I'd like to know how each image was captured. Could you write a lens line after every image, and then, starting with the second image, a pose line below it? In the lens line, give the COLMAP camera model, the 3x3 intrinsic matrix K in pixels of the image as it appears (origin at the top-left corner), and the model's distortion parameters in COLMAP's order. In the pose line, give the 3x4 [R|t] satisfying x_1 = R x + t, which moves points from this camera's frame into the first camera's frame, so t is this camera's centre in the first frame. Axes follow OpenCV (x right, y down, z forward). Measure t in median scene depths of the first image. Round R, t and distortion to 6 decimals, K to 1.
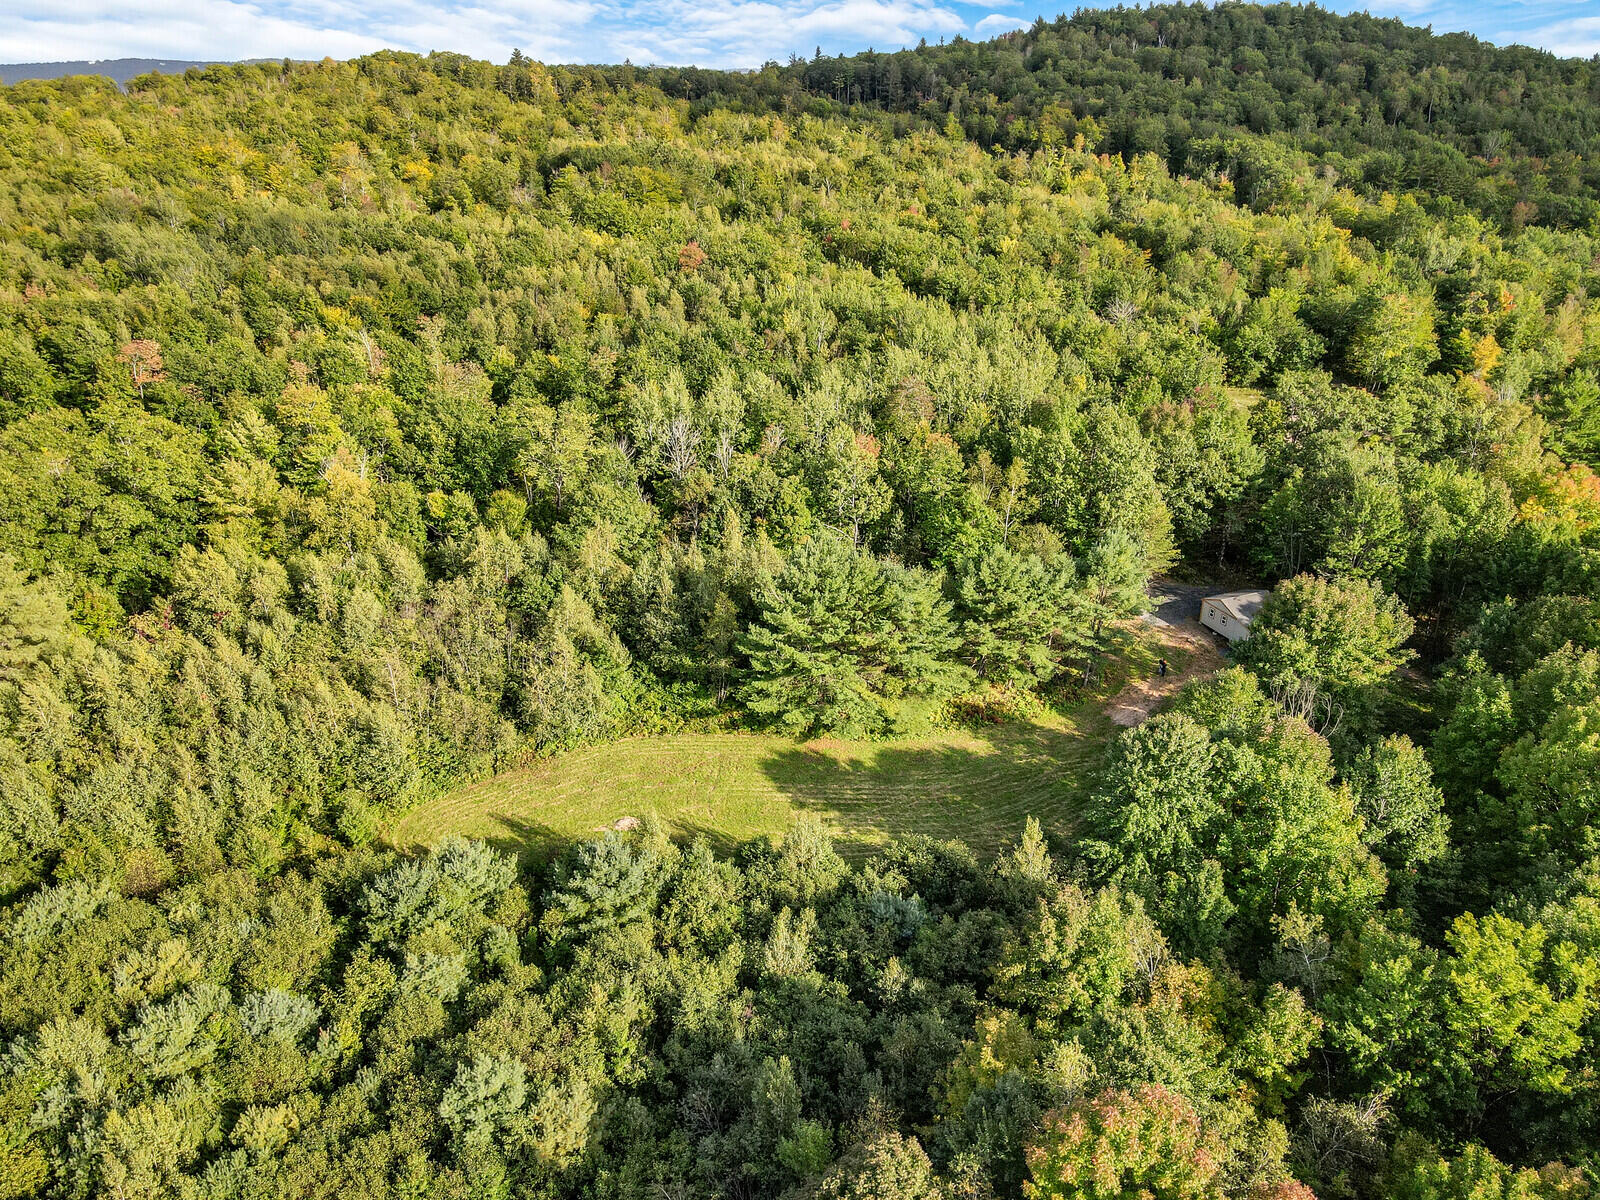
lens RADIAL K [[1188.8, 0, 800.6], [0, 1188.8, 601.2], [0, 0, 1]] dist [0.030873, 0.004887]
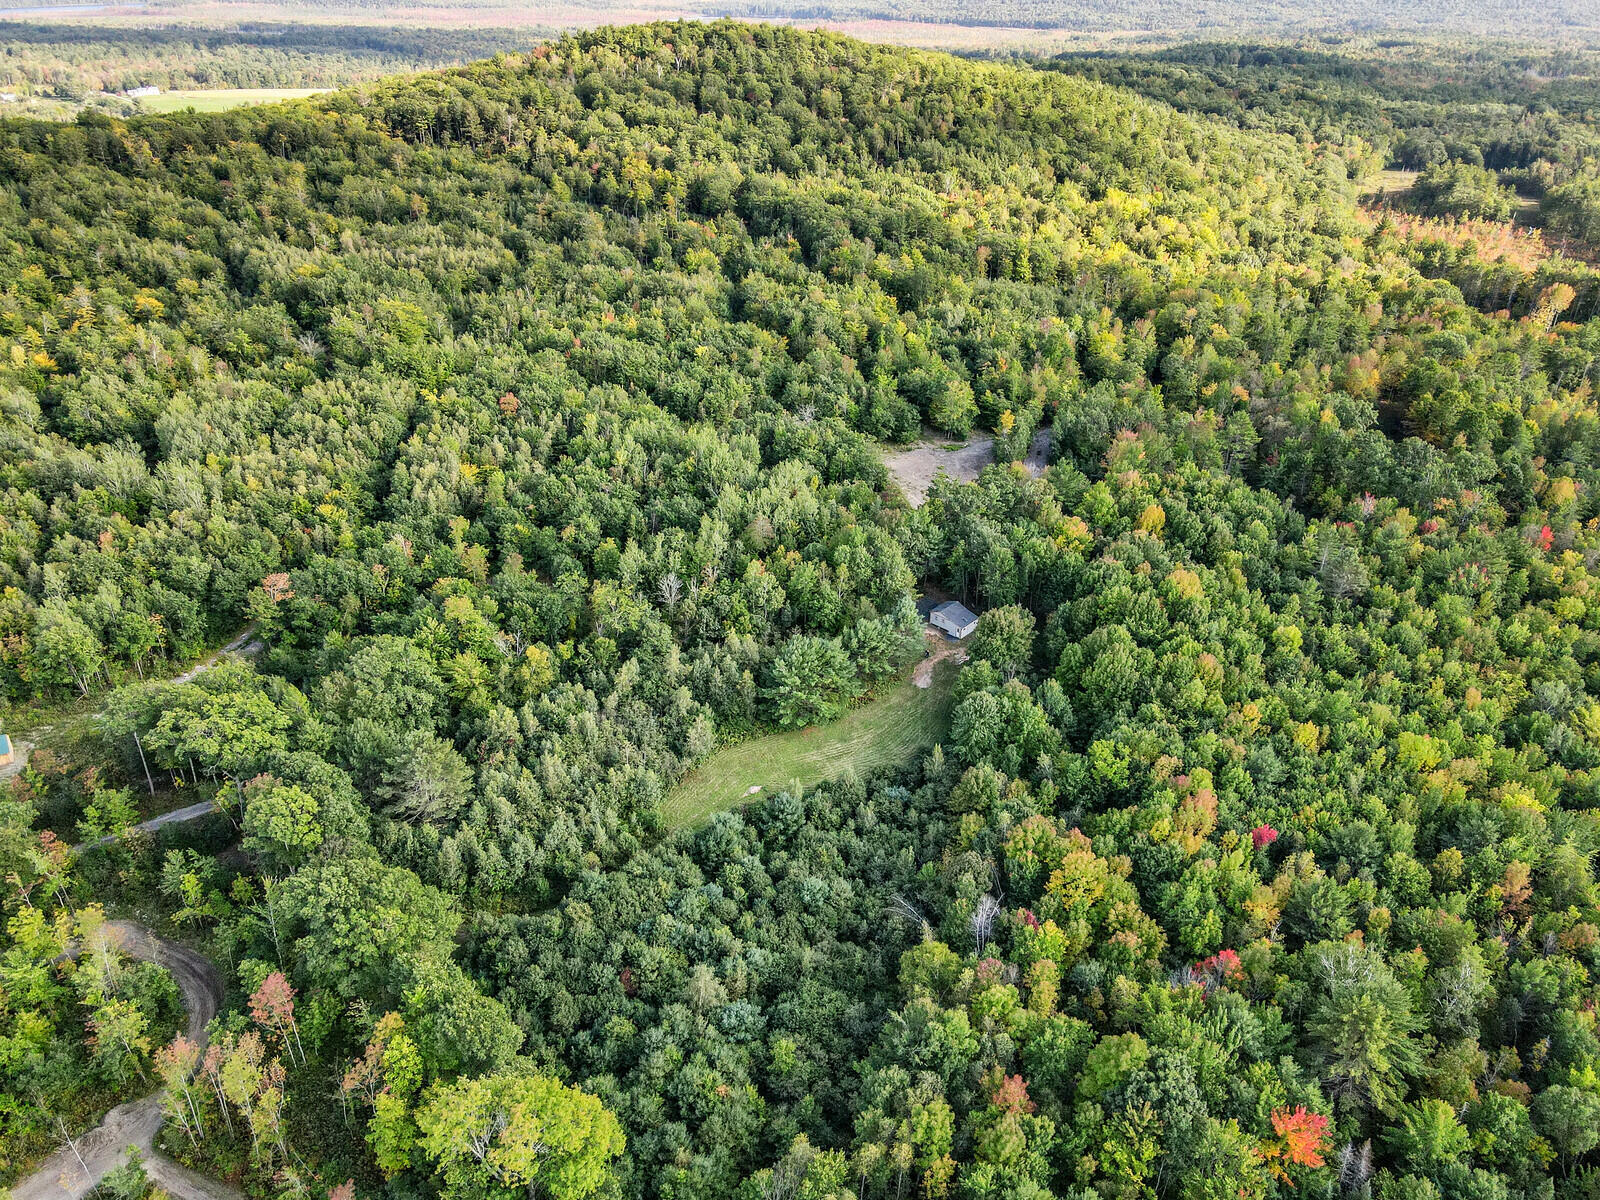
lens RADIAL K [[1188.8, 0, 799.4], [0, 1188.8, 599.7], [0, 0, 1]] dist [0.030873, 0.004887]
pose [[0.908761, -0.208037, 0.361766, -0.885798], [0.175146, 0.976973, 0.121849, -0.458143], [-0.378785, -0.047369, 0.924272, -1.164129]]
